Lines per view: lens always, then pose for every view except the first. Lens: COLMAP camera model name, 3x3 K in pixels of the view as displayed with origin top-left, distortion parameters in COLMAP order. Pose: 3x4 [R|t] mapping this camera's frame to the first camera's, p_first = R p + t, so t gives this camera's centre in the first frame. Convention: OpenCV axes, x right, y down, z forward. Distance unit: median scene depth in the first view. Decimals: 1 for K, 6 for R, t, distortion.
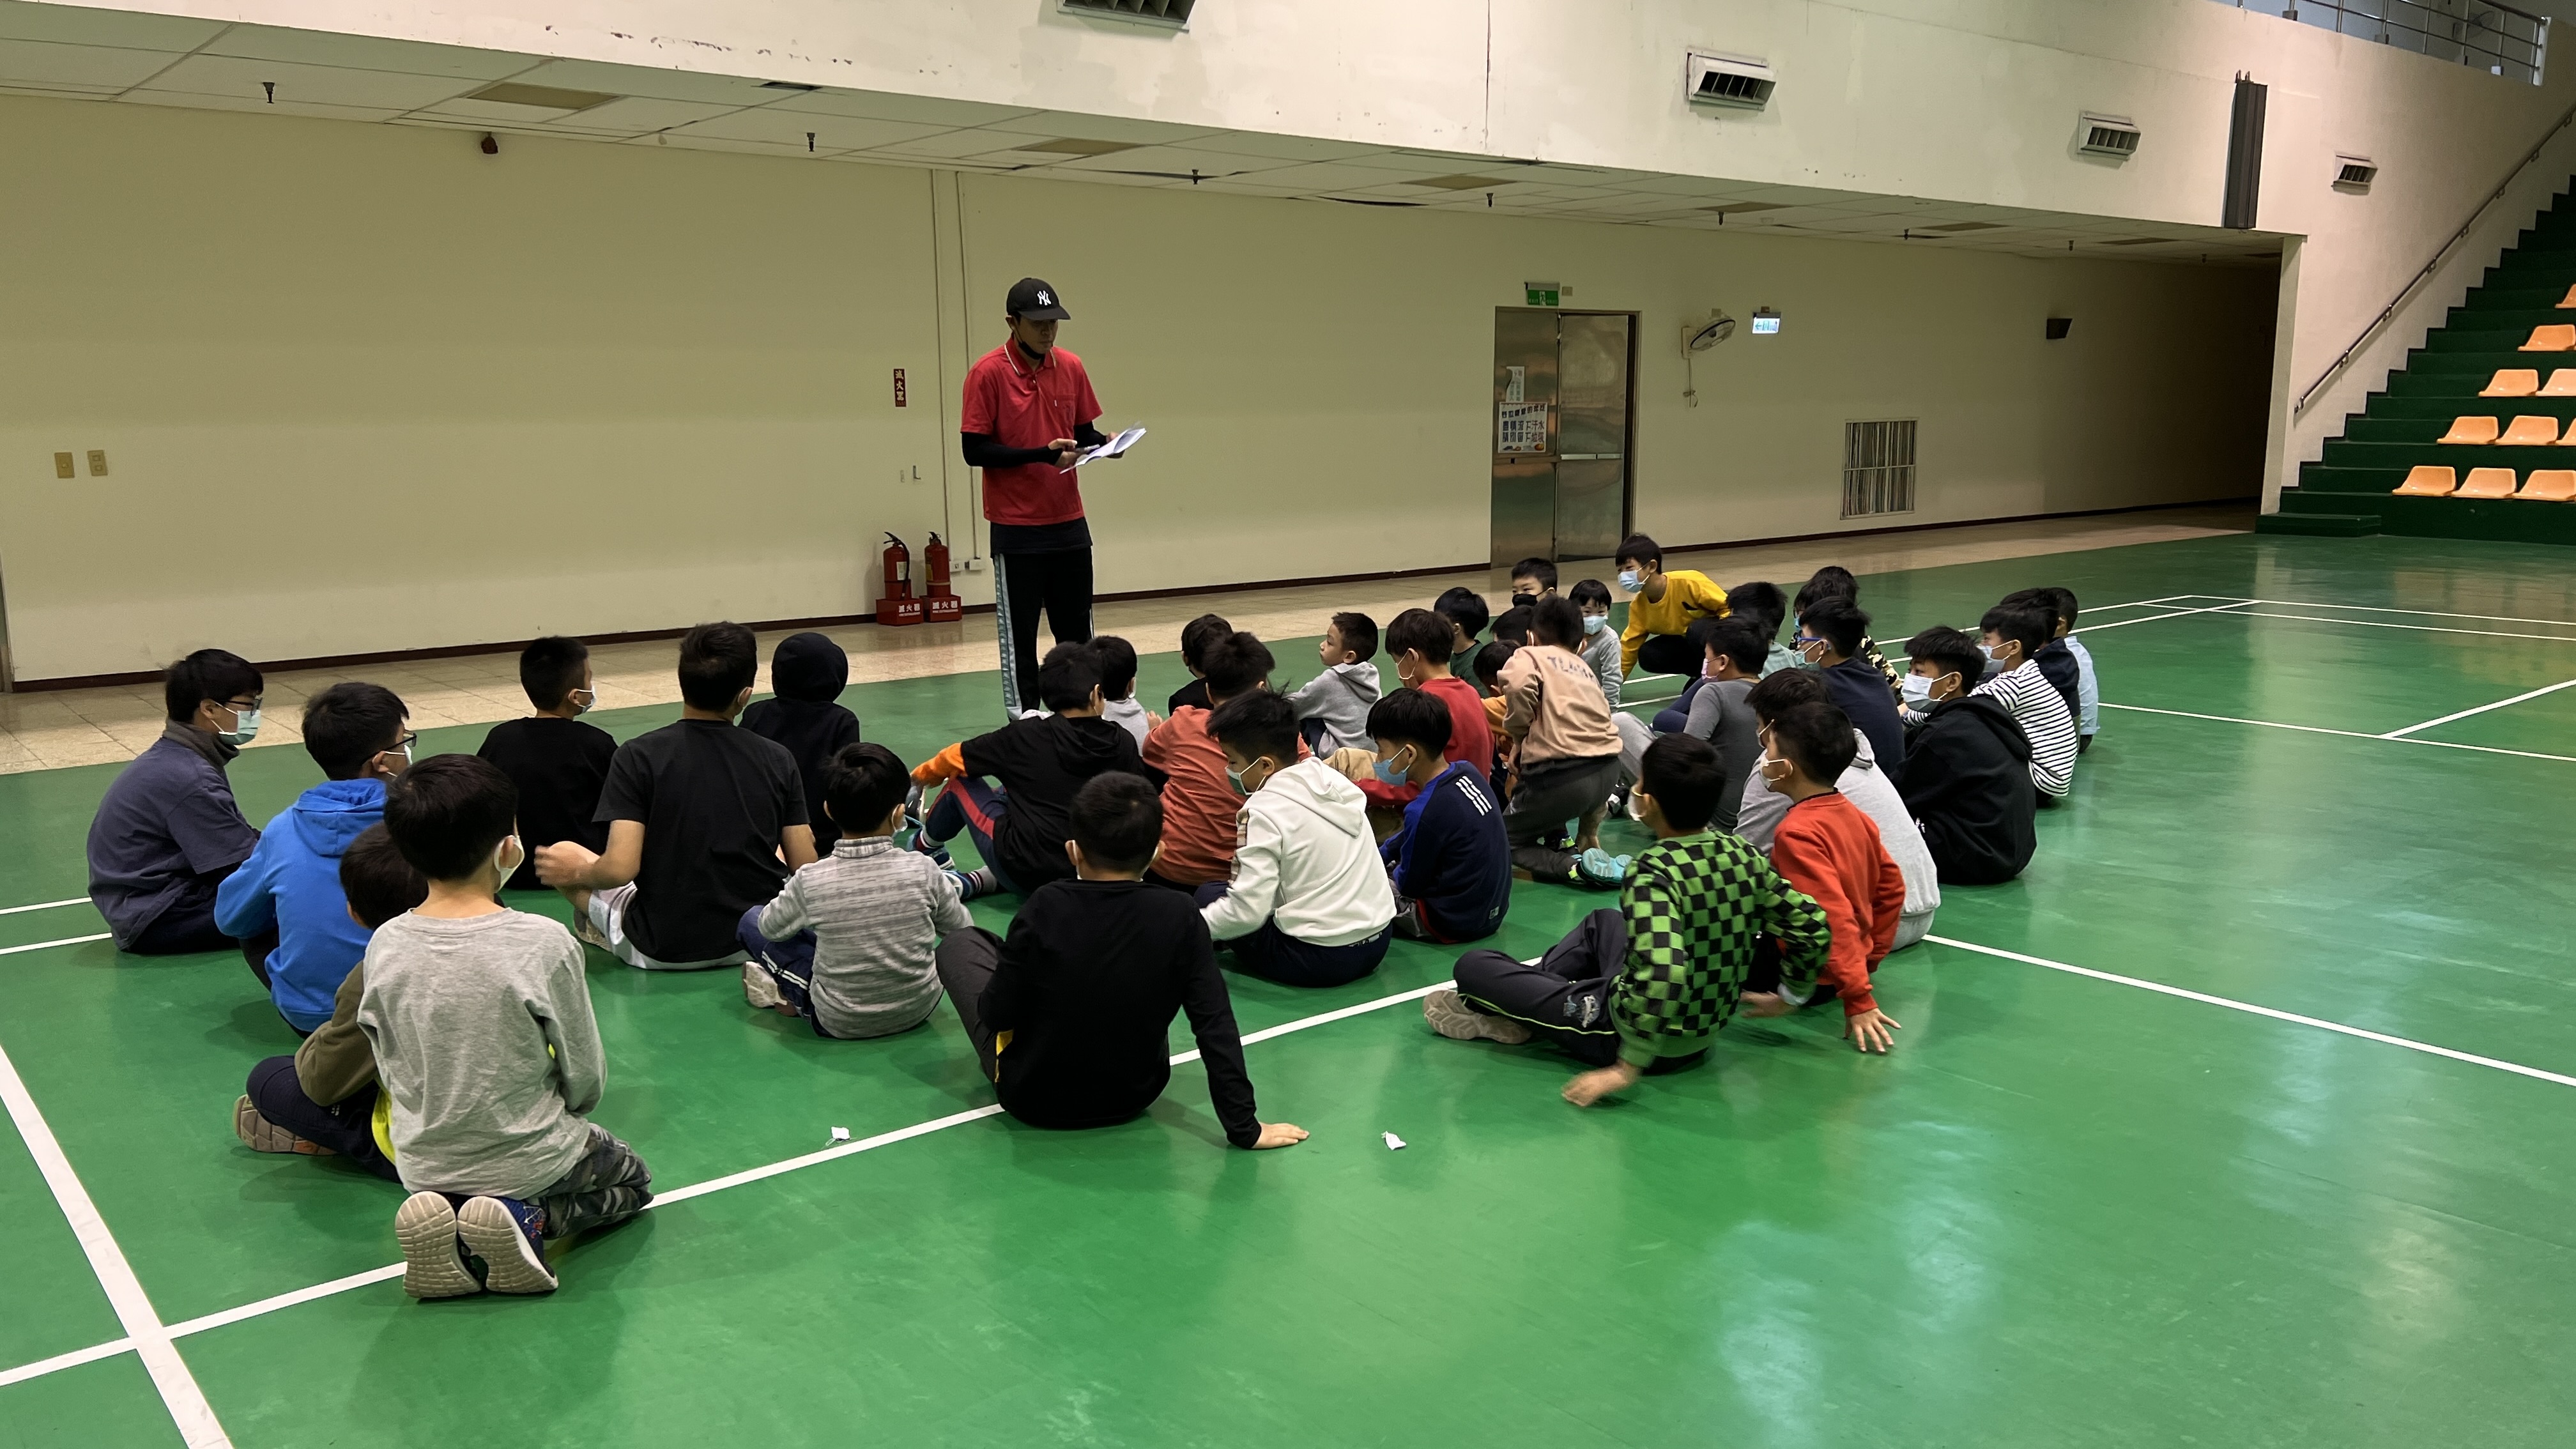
lens RADIAL K [[1943.3, 0, 1299.8], [0, 1943.3, 731.2], [0, 0, 1]] dist [0.034314, -0.031384]
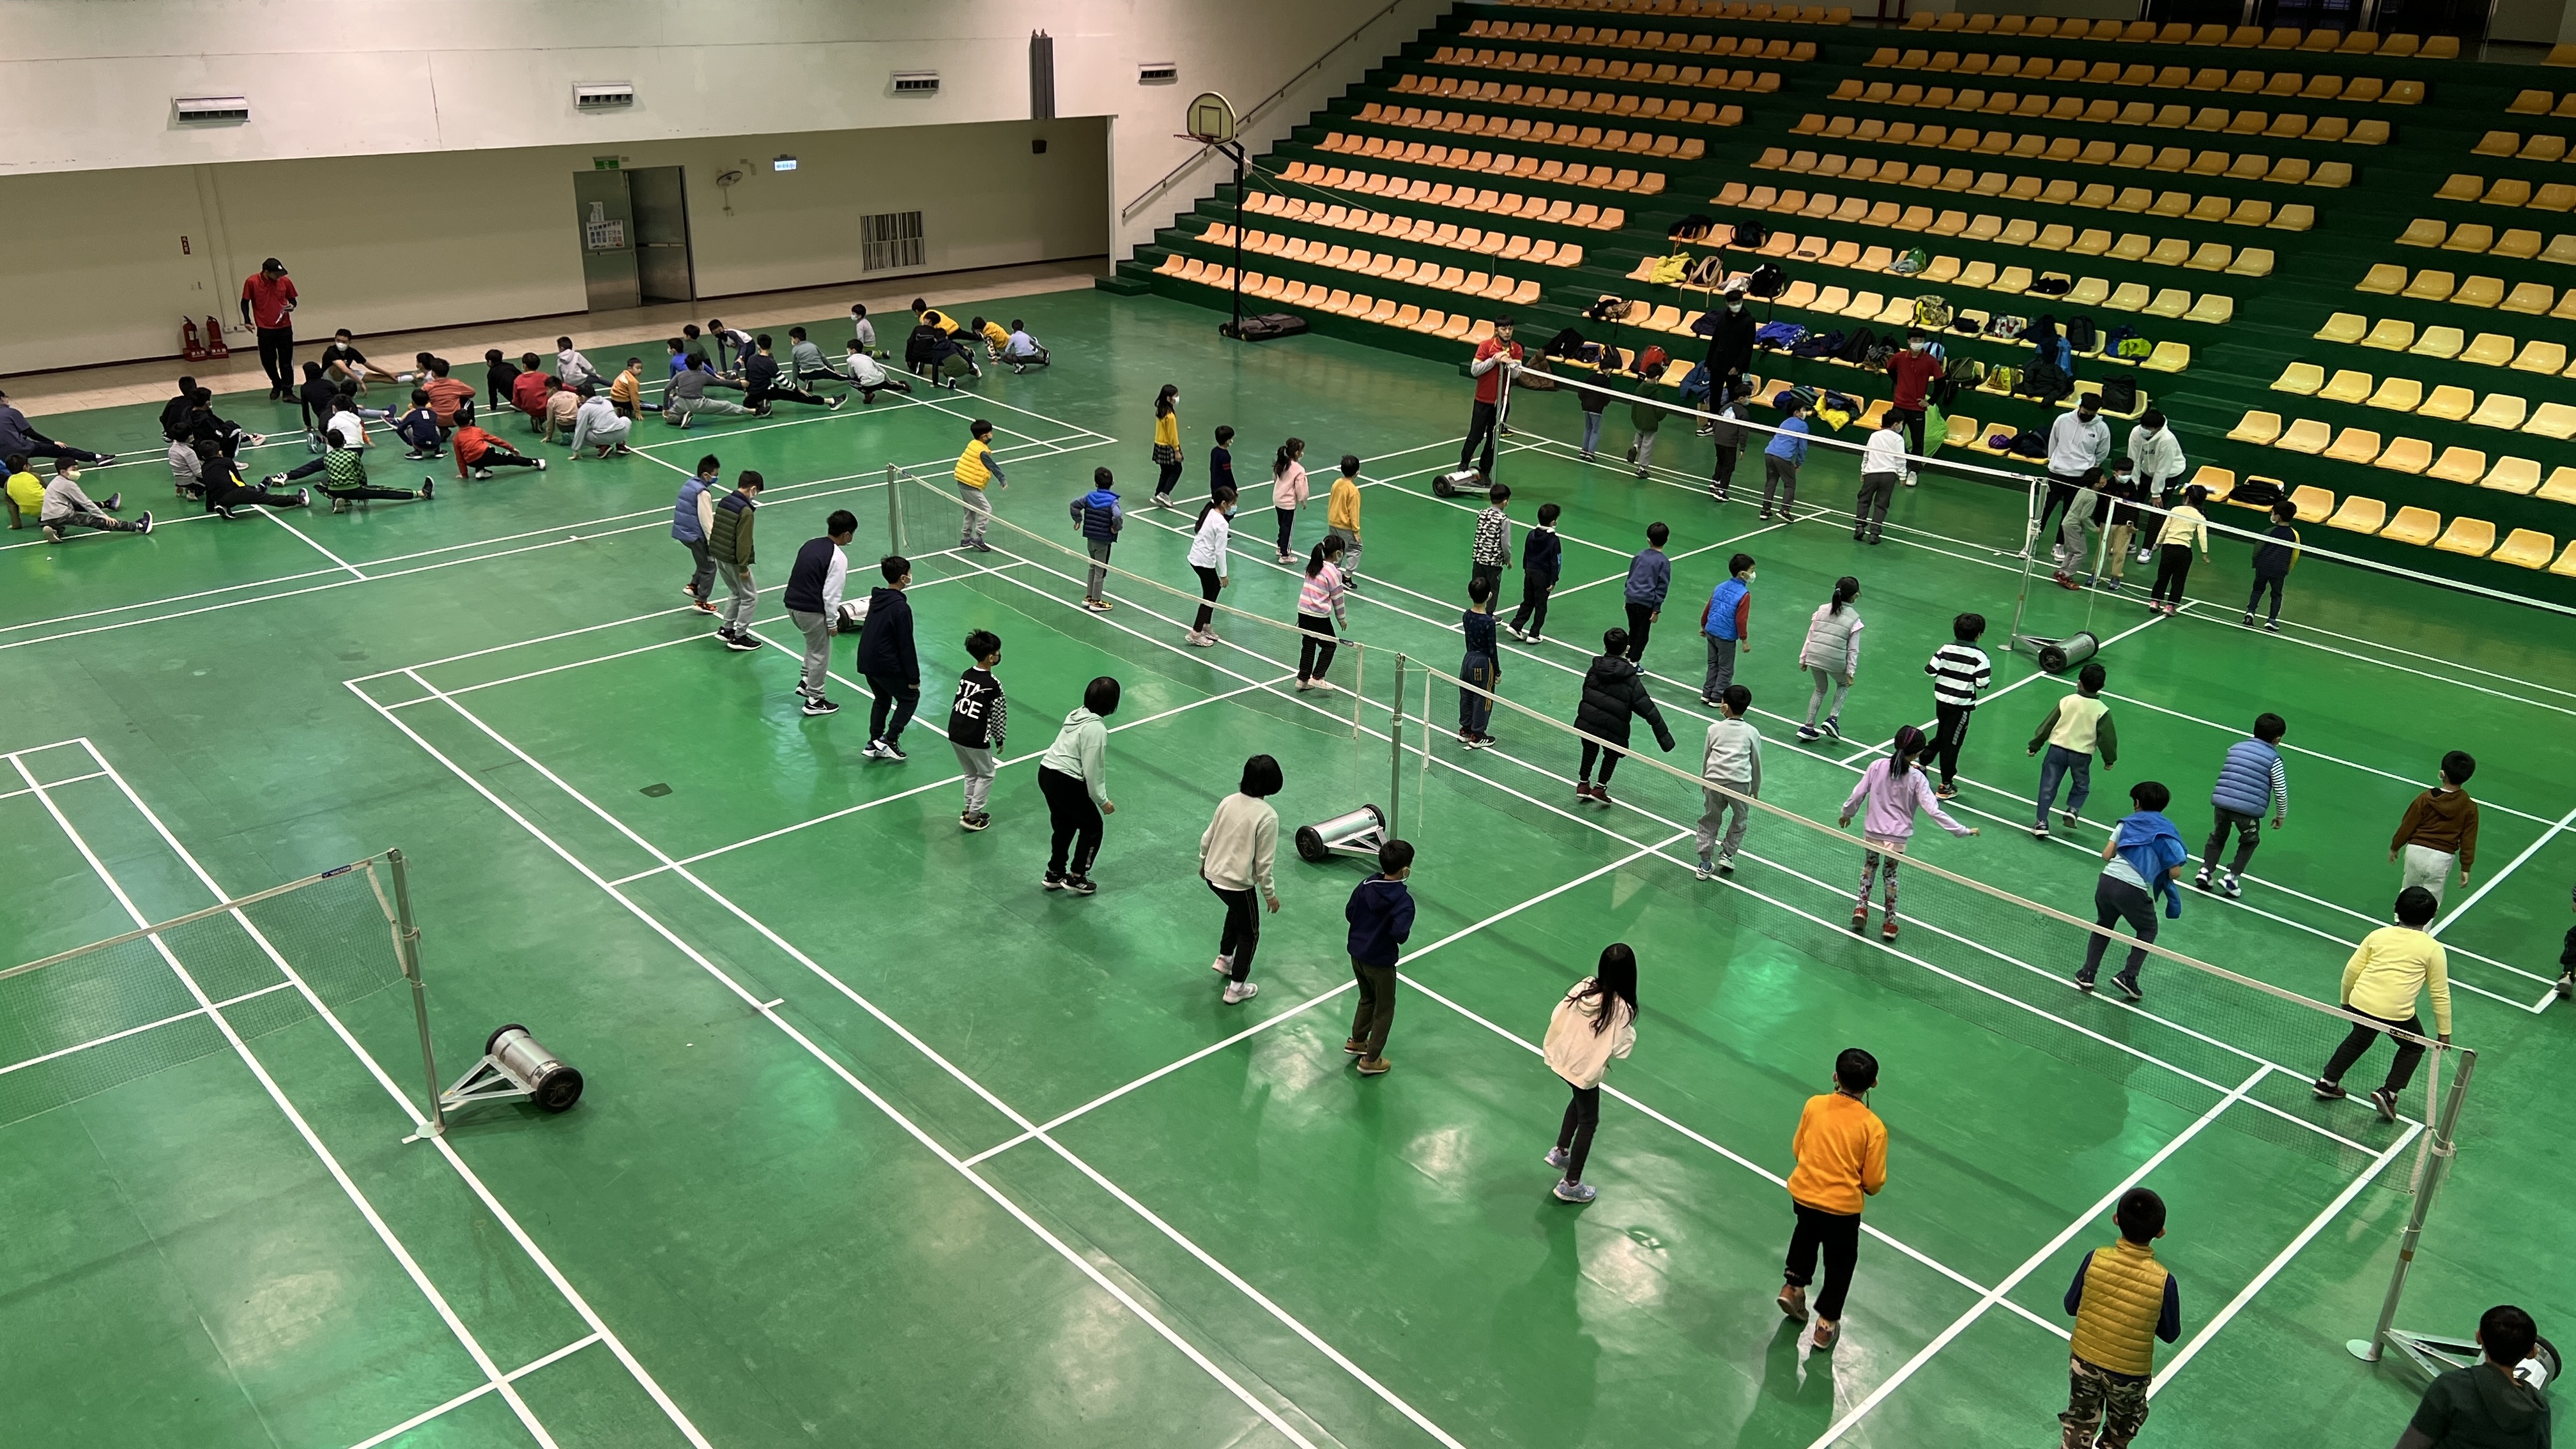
lens RADIAL K [[1943.3, 0, 1271.0], [0, 1943.3, 721.0], [0, 0, 1]] dist [0.034314, -0.031384]
pose [[0.998897, 0.014911, 0.044515, 0.679388], [-0.024378, 0.975103, 0.220408, -0.133020], [-0.040120, -0.221250, 0.974392, -0.940207]]
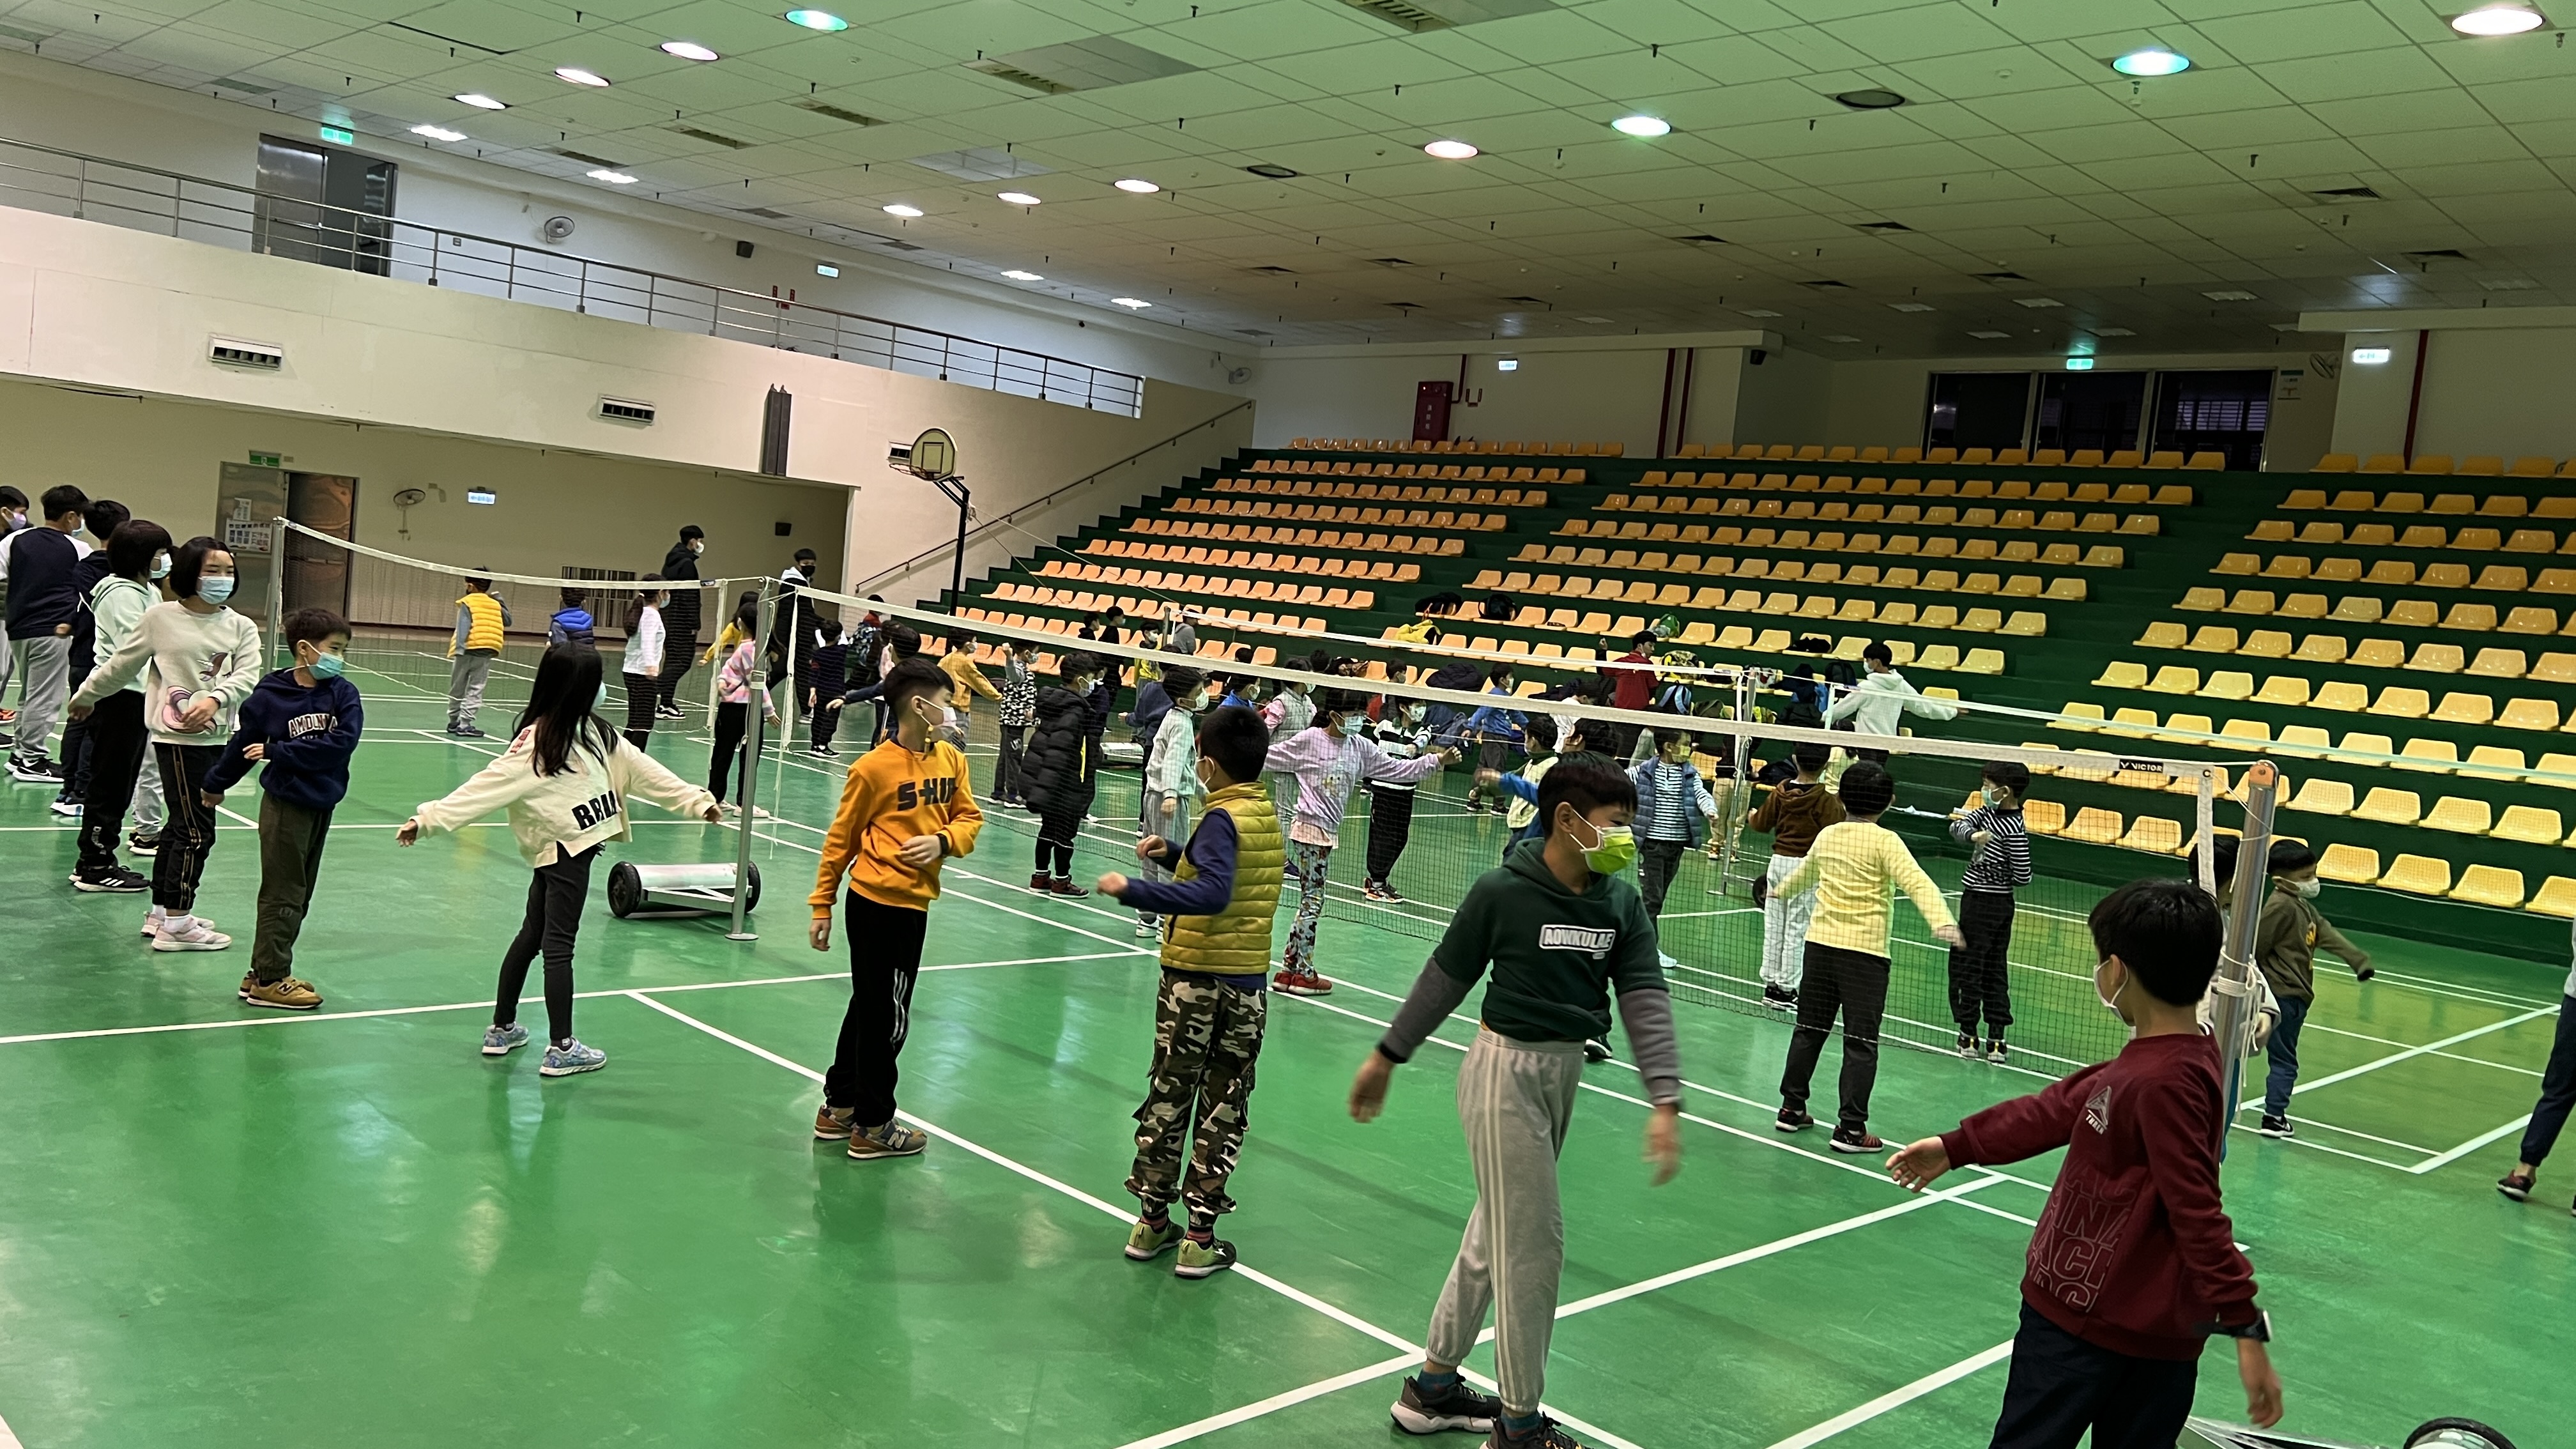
lens RADIAL K [[1943.3, 0, 1276.1], [0, 1943.3, 707.6], [0, 0, 1]] dist [0.034314, -0.031384]
pose [[0.989500, 0.111264, 0.092249, 0.851360], [-0.101347, 0.989189, -0.105993, 0.075595], [-0.103045, 0.095531, 0.990079, -0.723288]]
